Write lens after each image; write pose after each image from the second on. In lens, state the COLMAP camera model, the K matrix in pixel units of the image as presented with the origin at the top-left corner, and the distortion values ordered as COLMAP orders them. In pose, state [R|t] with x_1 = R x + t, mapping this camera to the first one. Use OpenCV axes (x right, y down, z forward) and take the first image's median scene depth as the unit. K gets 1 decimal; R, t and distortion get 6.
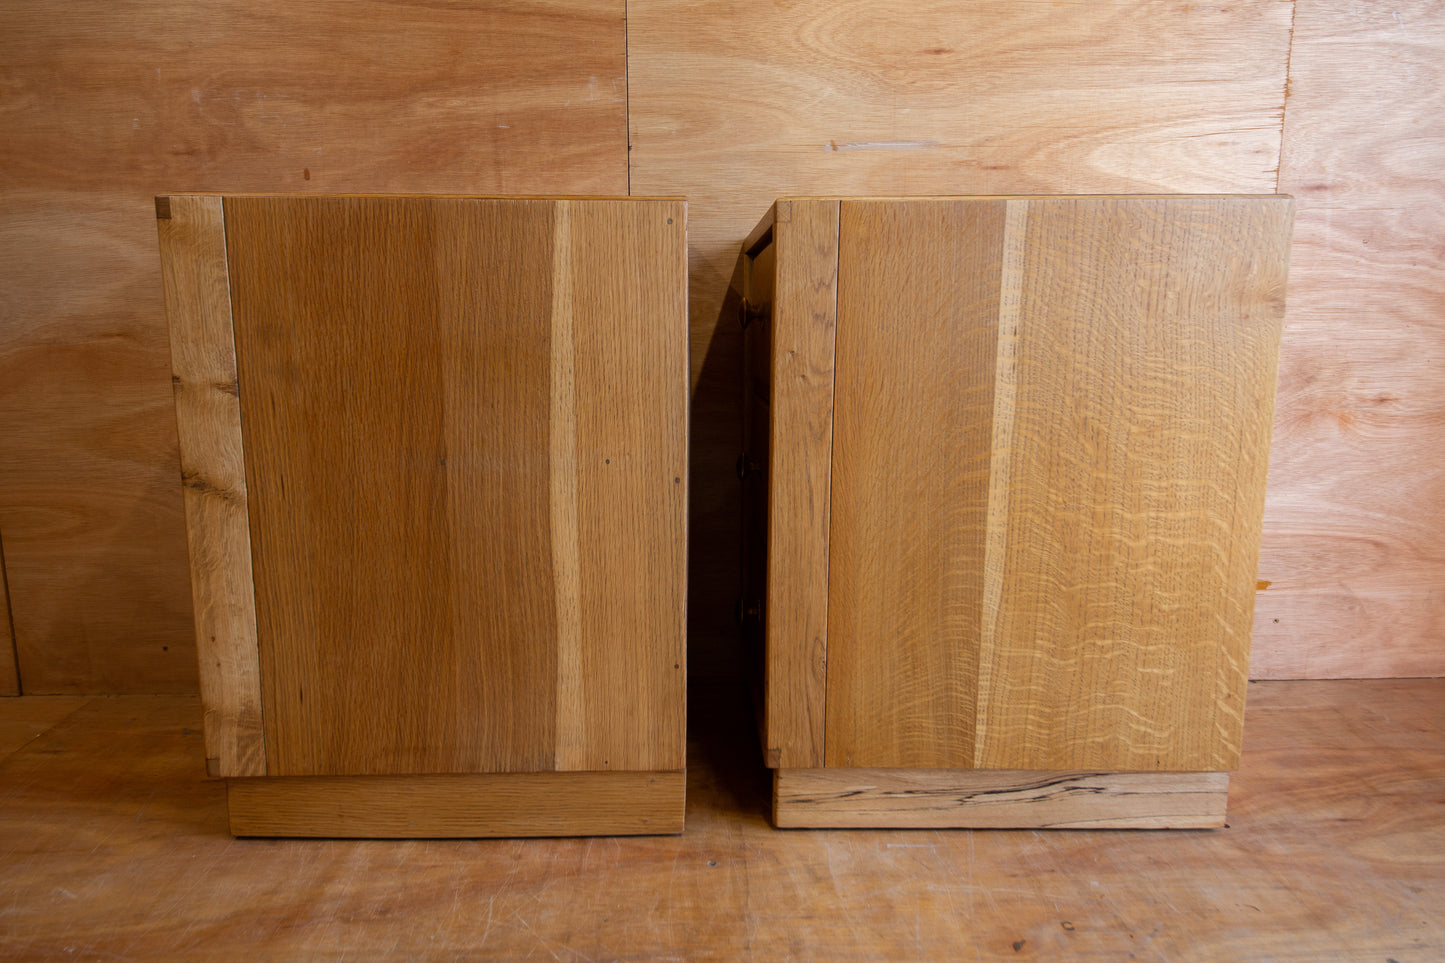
lens RADIAL K [[860.8, 0, 686.2], [0, 860.8, 453.1], [0, 0, 1]] dist [0.046619, -0.036623]
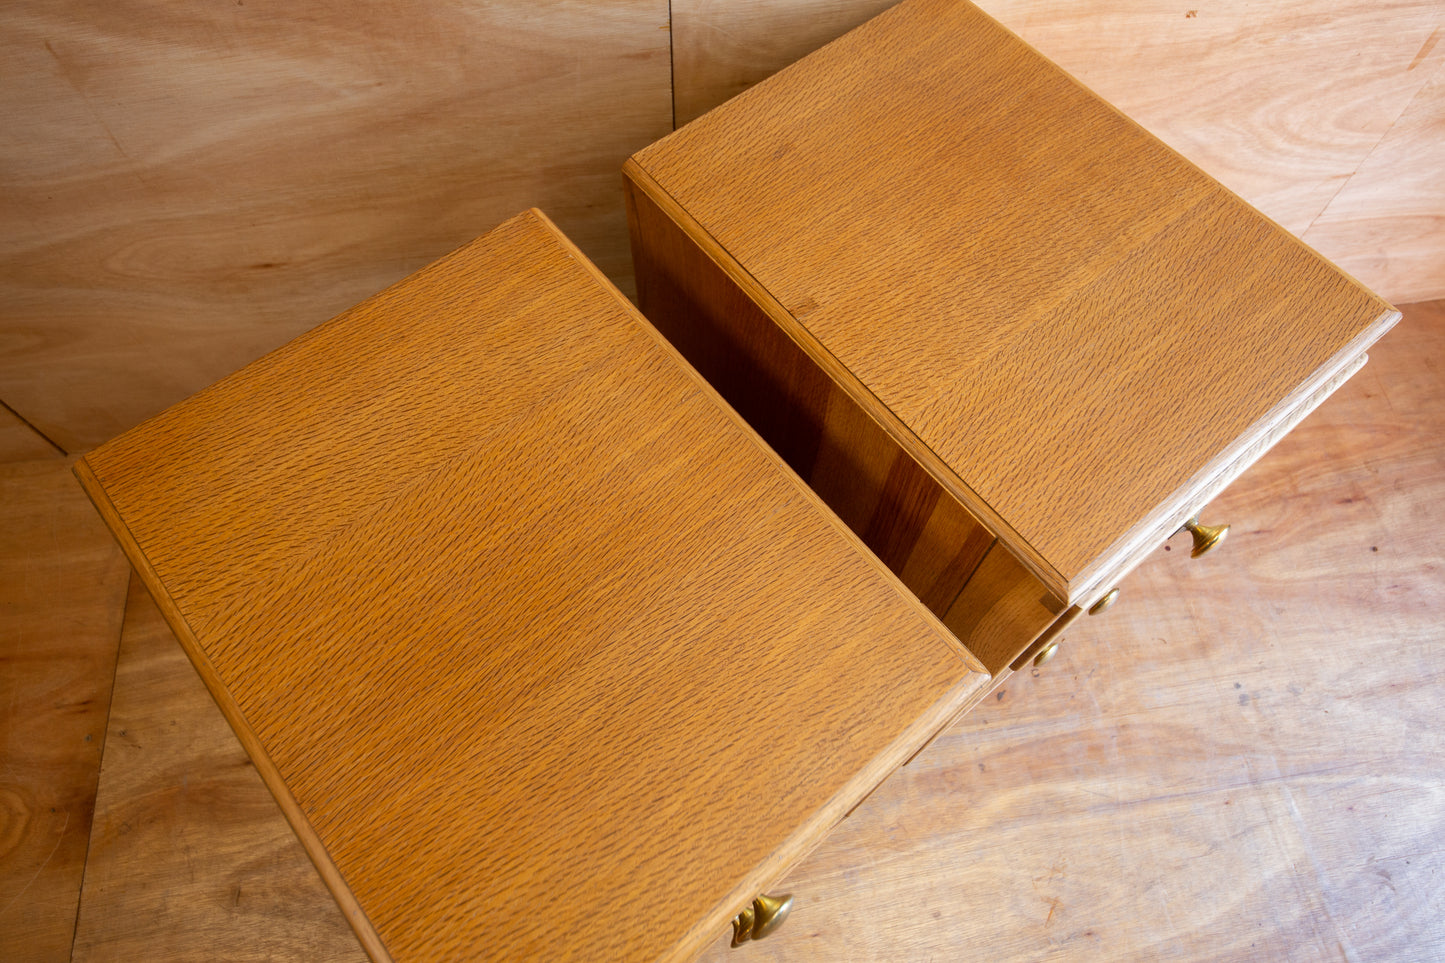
lens RADIAL K [[930.9, 0, 722.2], [0, 930.9, 484.5], [0, 0, 1]] dist [0.068605, -0.042981]
pose [[0.991933, -0.099130, 0.079007, -0.125723], [-0.004094, 0.597890, 0.801568, -0.640360], [-0.126697, -0.795425, 0.592661, 0.267589]]
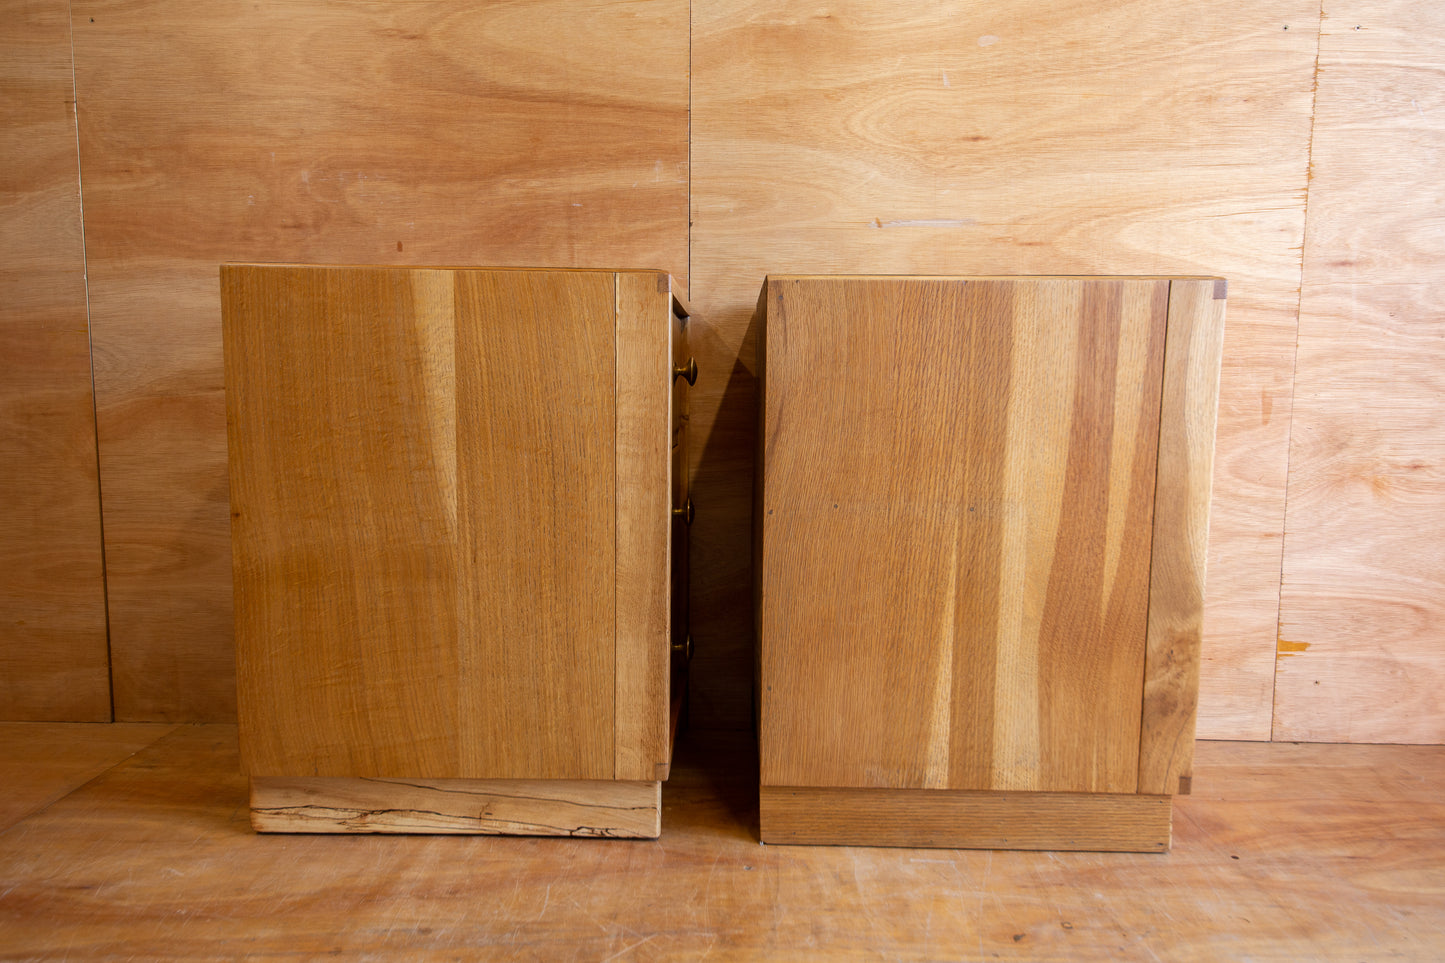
lens RADIAL K [[941.7, 0, 722.6], [0, 941.7, 484.5], [0, 0, 1]] dist [0.063744, -0.047768]
pose [[0.999000, 0.017017, -0.041334, 0.030839], [-0.019394, 0.998139, -0.057814, 0.045592], [0.040273, 0.058558, 0.997471, -0.177856]]
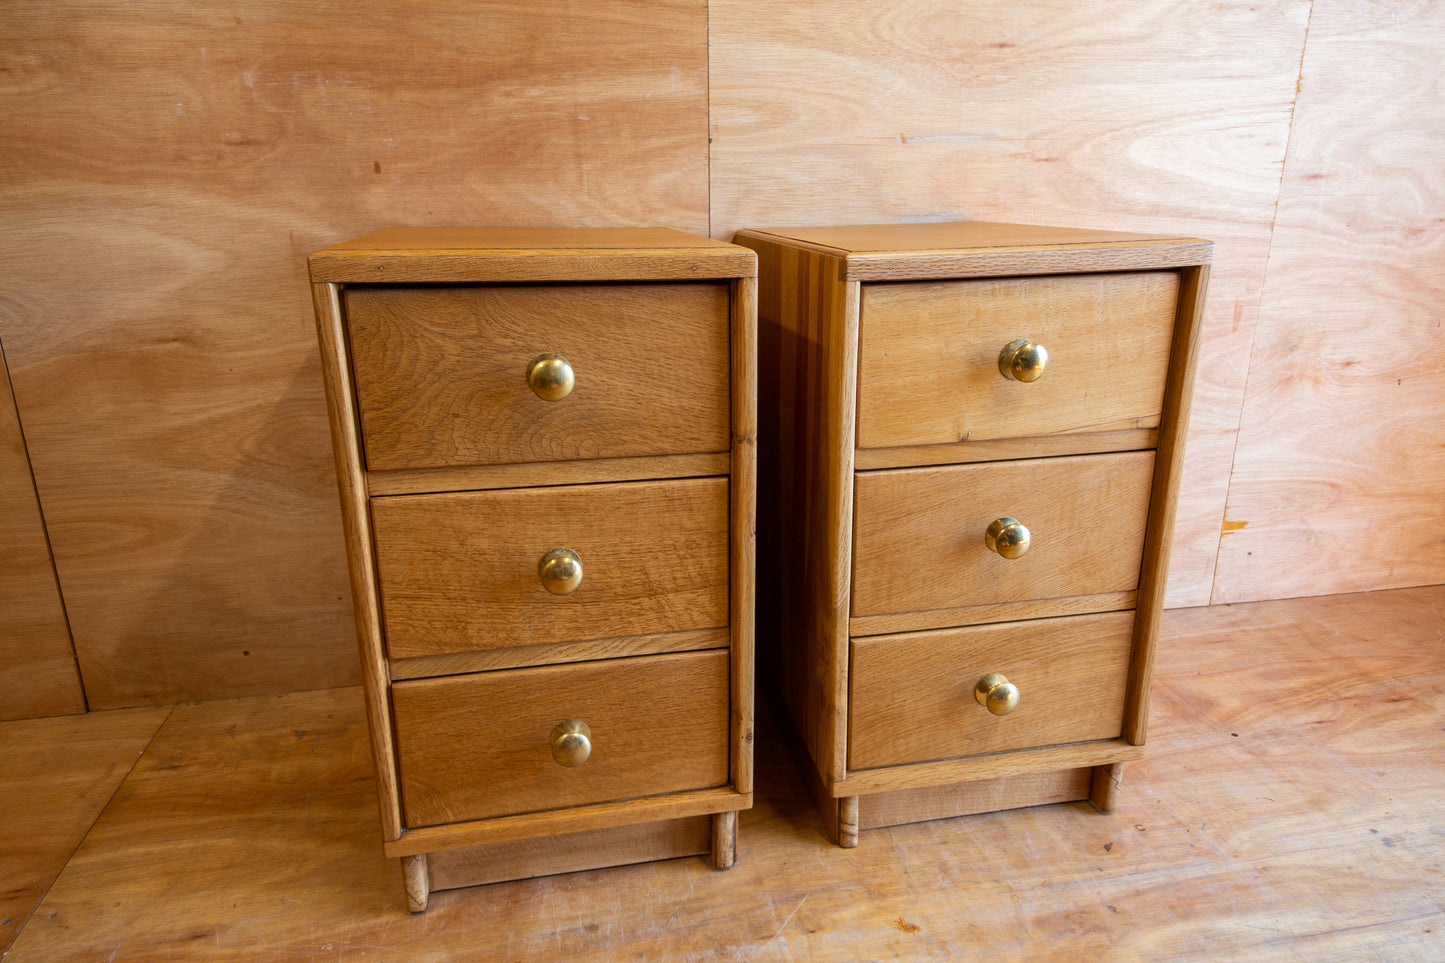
lens RADIAL K [[930.9, 0, 722.2], [0, 930.9, 484.5], [0, 0, 1]] dist [0.068605, -0.042981]
pose [[0.985703, -0.050874, 0.160628, -0.252814], [0.026816, 0.988544, 0.148529, -0.122861], [-0.166344, -0.142098, 0.975776, -0.124043]]
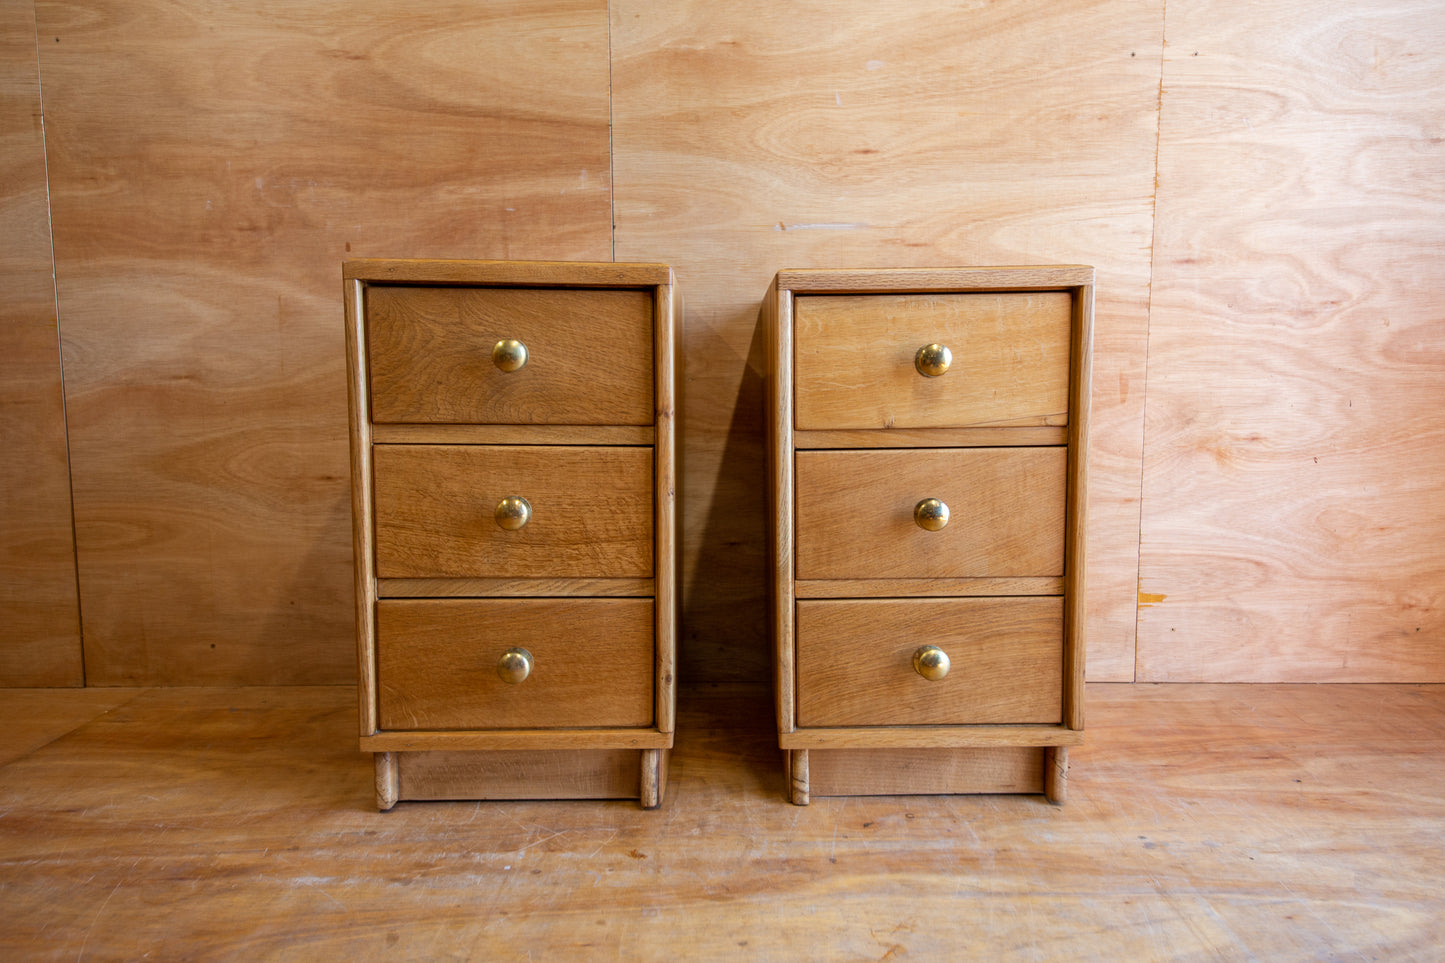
lens RADIAL K [[989.1, 0, 747.9], [0, 989.1, 479.5], [0, 0, 1]] dist [0.071151, -0.048551]
pose [[0.999963, 0.005923, -0.006234, 0.137336], [-0.006252, 0.998513, -0.054161, 0.078857], [0.005904, 0.054198, 0.998513, -0.387551]]
